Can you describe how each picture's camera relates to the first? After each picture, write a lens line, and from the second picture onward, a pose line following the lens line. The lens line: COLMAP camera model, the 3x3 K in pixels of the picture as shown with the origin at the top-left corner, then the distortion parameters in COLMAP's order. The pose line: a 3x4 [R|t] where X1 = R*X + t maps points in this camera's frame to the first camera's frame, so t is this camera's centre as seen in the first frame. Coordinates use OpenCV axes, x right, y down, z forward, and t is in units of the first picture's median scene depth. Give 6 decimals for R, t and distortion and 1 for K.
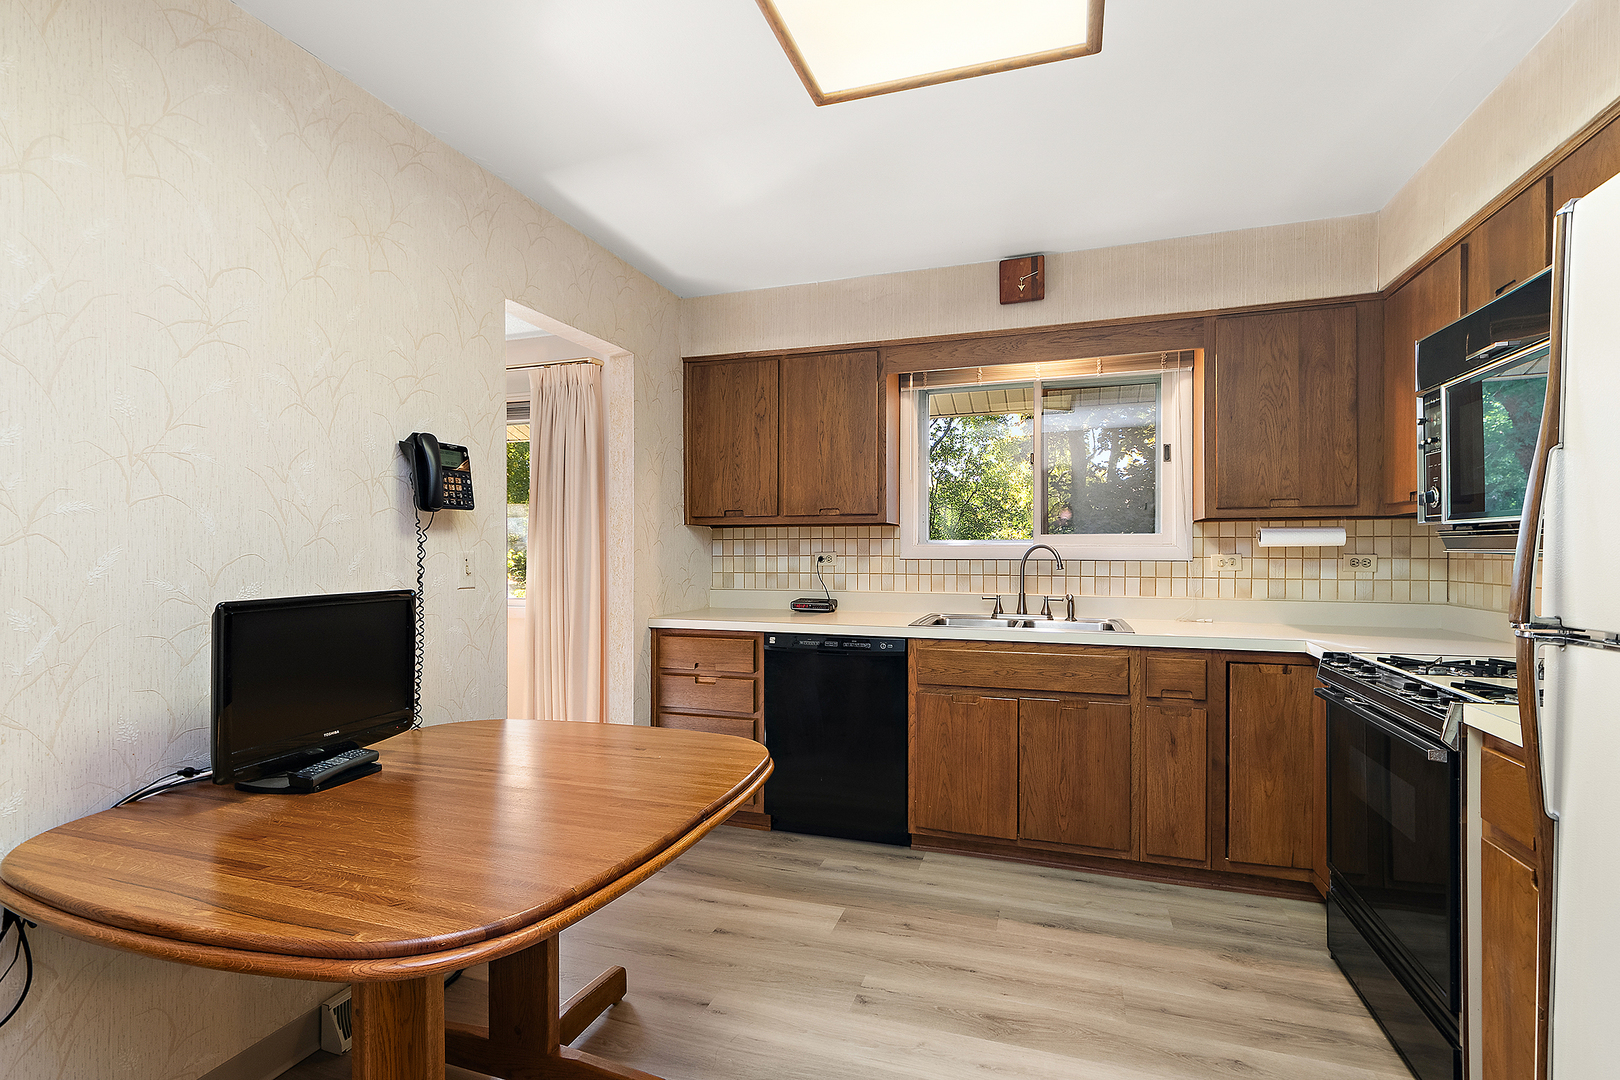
lens RADIAL K [[733.6, 0, 814.6], [0, 733.6, 545.7], [0, 0, 1]] dist [-0.002183, -0.000355]
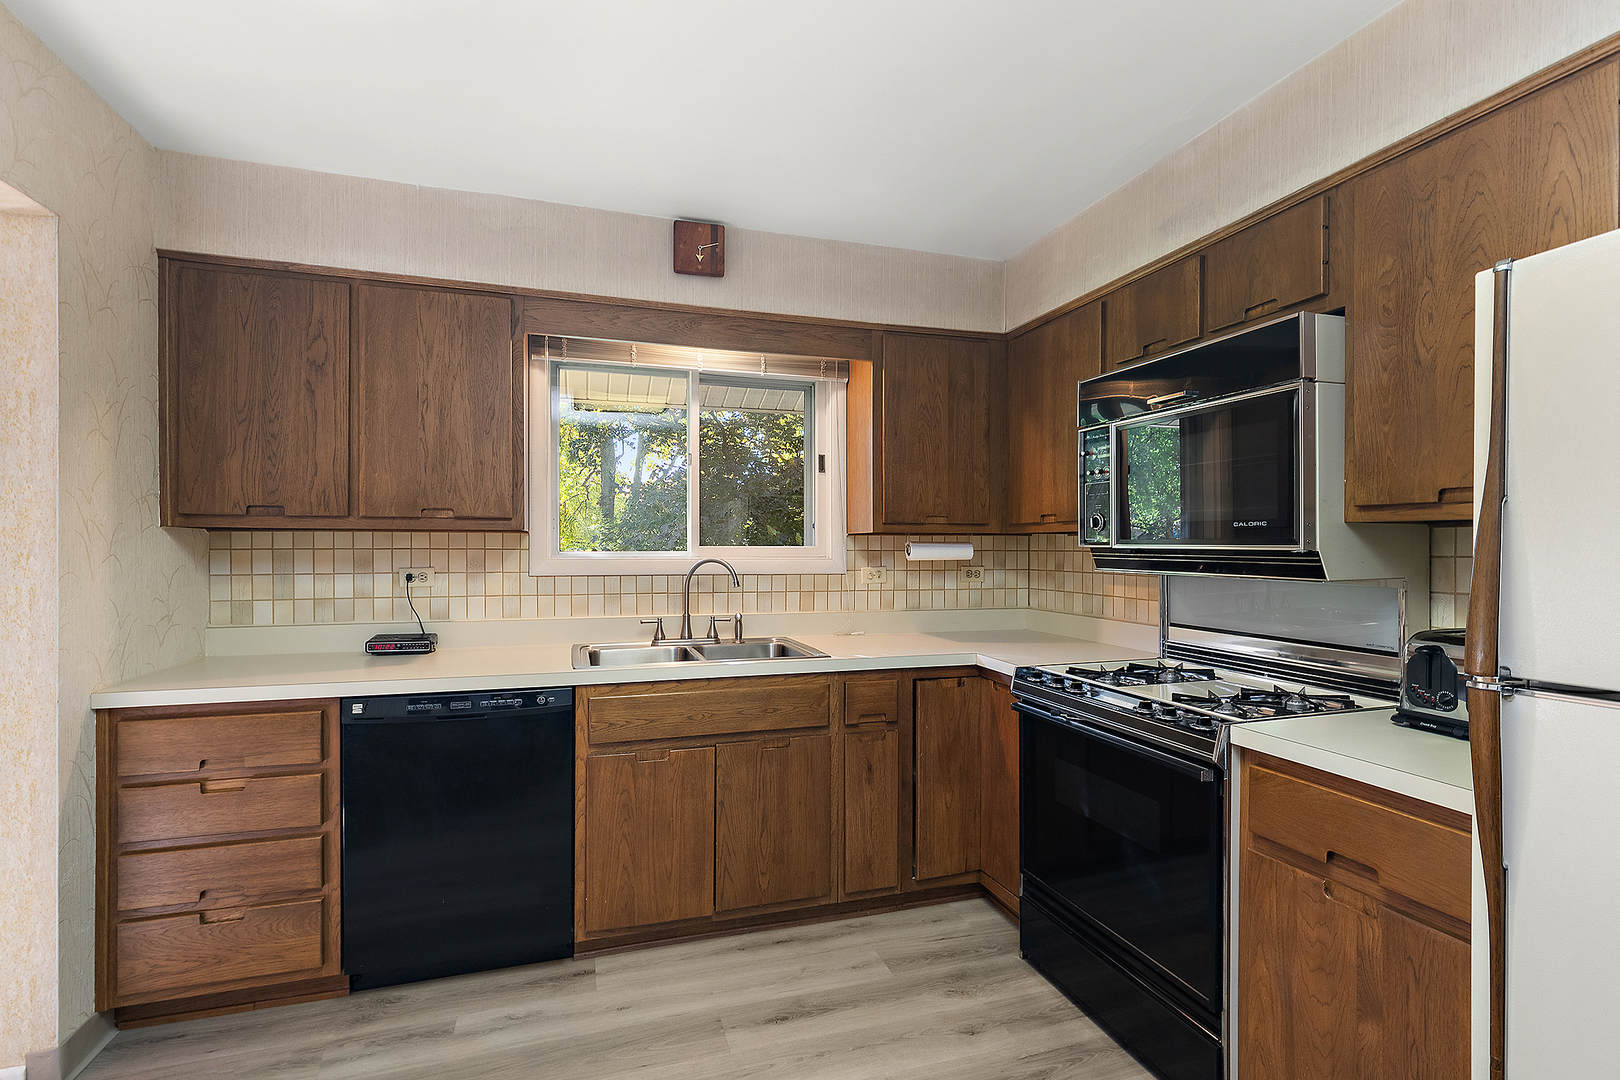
lens RADIAL K [[733.6, 0, 805.1], [0, 733.6, 547.8], [0, 0, 1]] dist [-0.002183, -0.000355]
pose [[0.812463, 0.002081, 0.583009, -0.118239], [-0.006687, 0.999961, 0.005750, -0.021807], [-0.582974, -0.008570, 0.812445, 0.242981]]
